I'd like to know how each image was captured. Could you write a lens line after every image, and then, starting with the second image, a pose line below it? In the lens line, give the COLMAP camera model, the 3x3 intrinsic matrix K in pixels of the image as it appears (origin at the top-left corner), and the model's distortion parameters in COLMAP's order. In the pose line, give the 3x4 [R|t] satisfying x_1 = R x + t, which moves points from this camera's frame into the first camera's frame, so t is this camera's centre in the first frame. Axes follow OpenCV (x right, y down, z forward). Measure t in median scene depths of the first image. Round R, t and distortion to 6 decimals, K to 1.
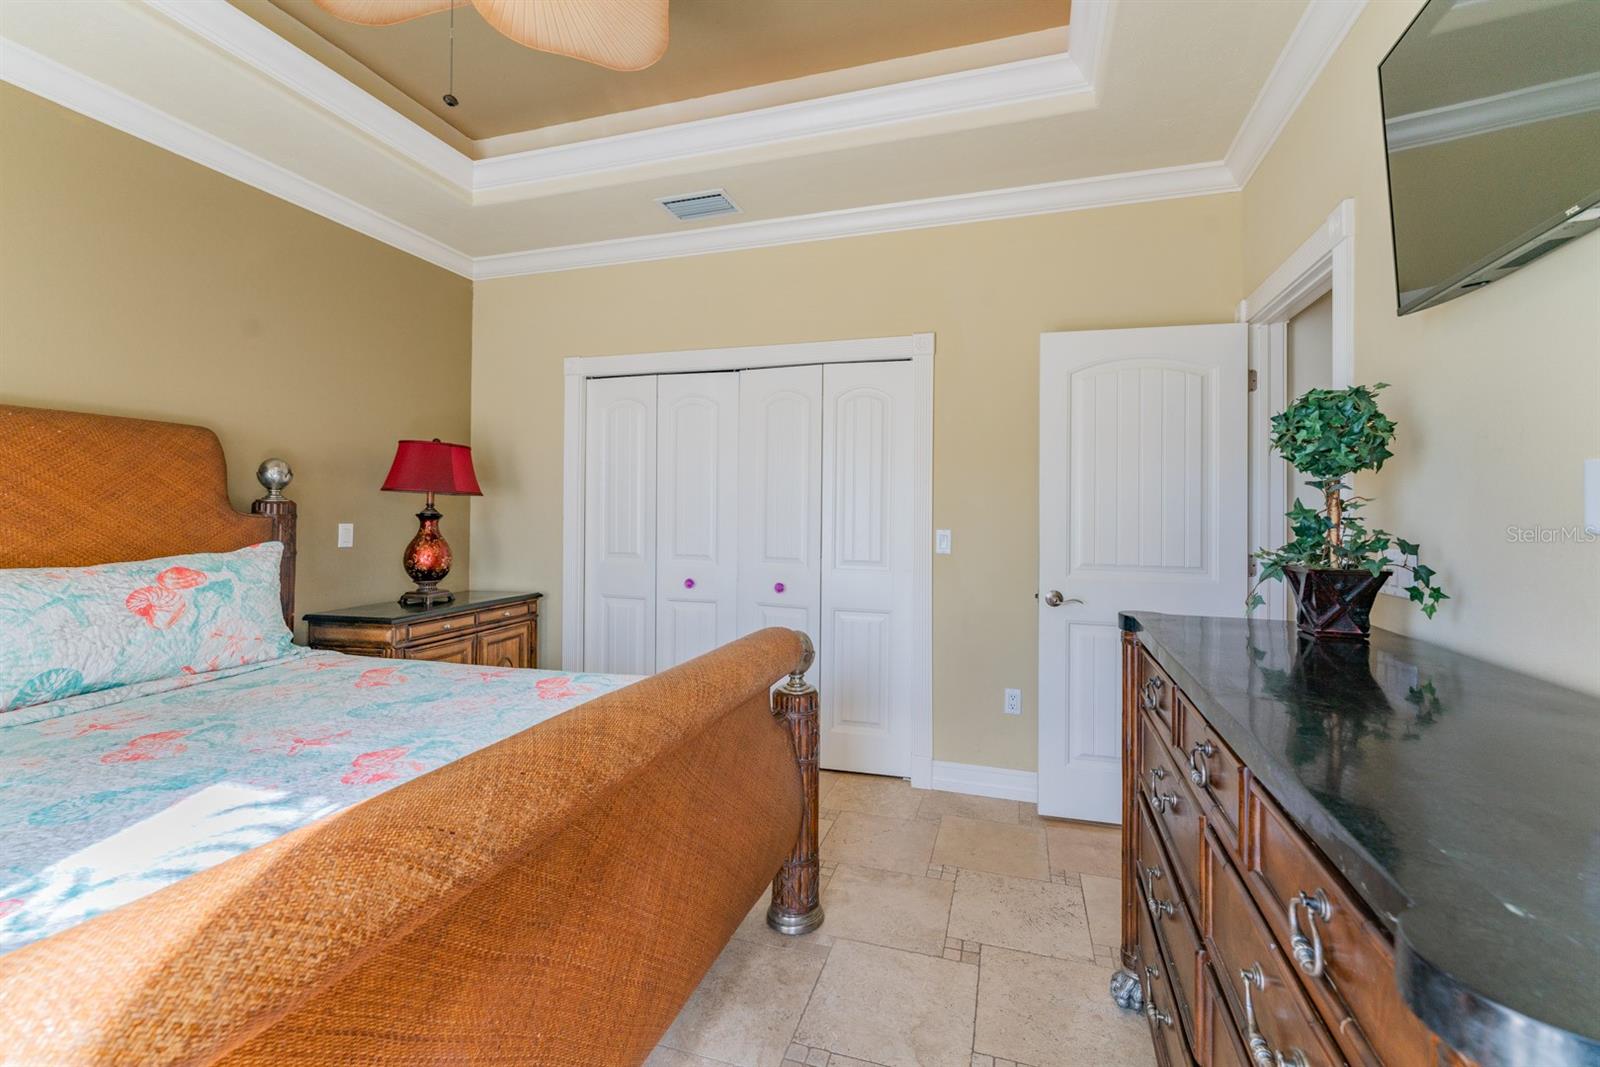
lens RADIAL K [[644.5, 0, 814.7], [0, 644.5, 504.4], [0, 0, 1]] dist [0.000404, -0.001412]
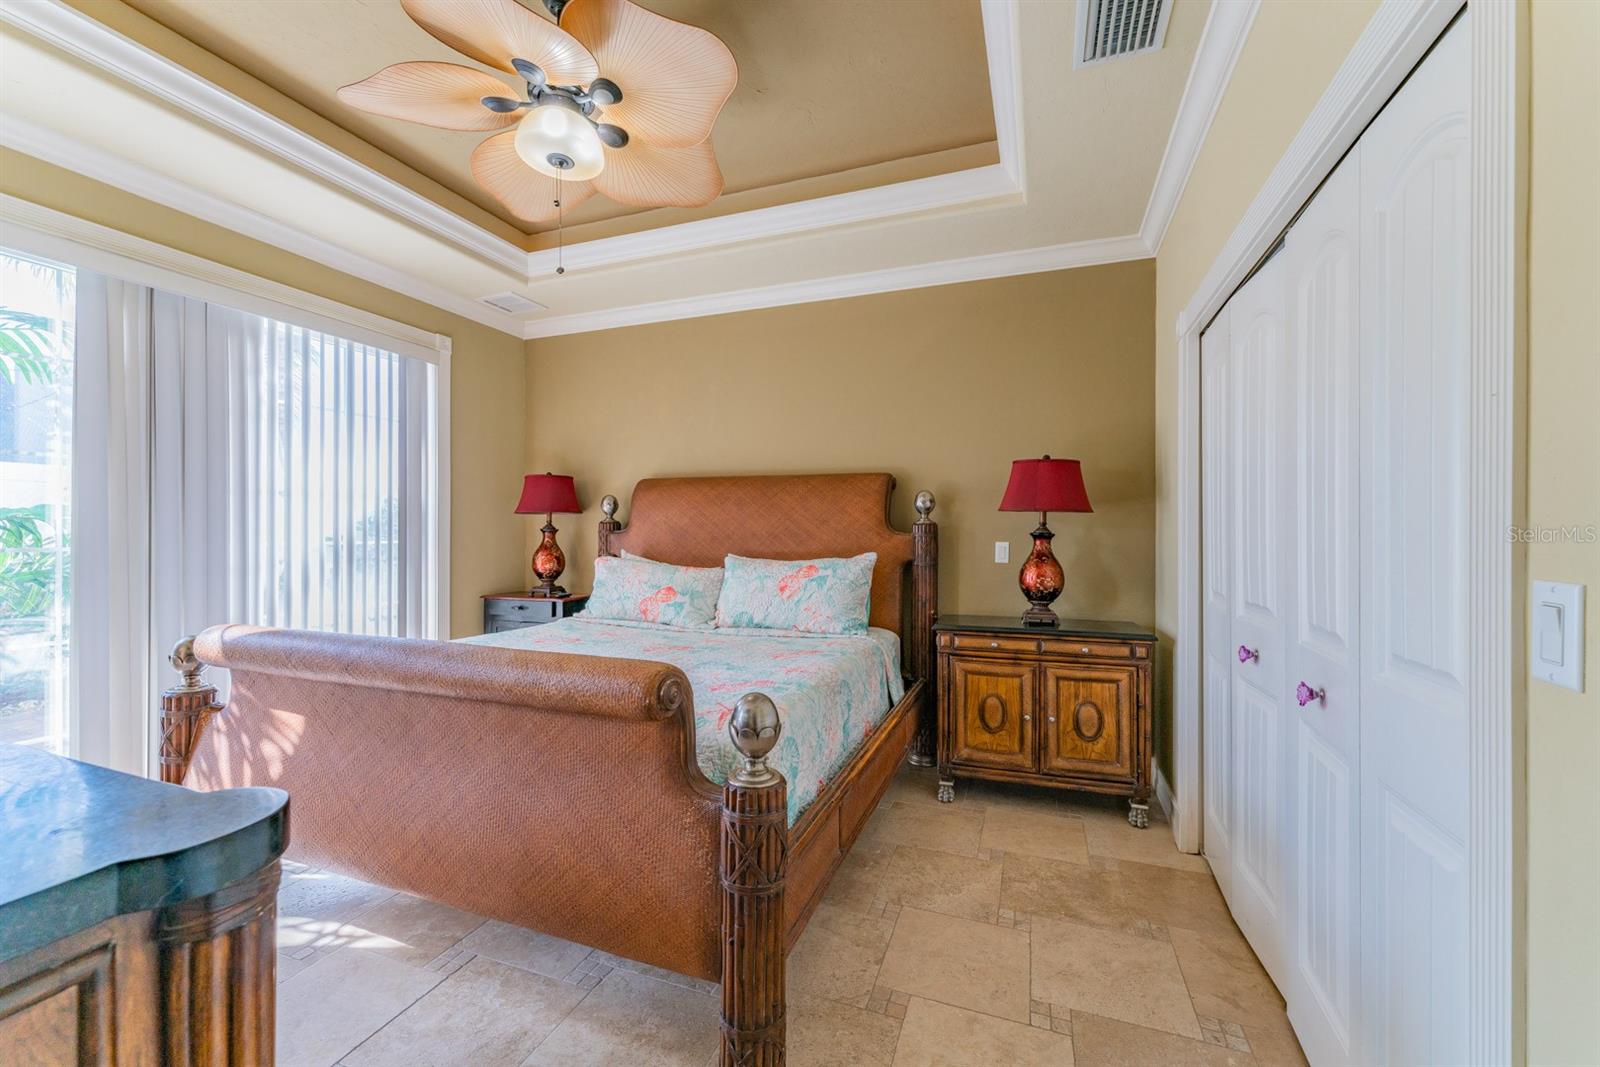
lens RADIAL K [[644.5, 0, 797.6], [0, 644.5, 535.9], [0, 0, 1]] dist [0.000404, -0.001412]
pose [[-0.059939, 0.000521, -0.998202, 0.426921], [0.009198, 0.999958, -0.000031, 0.016664], [0.998160, -0.009183, -0.059941, 0.725045]]
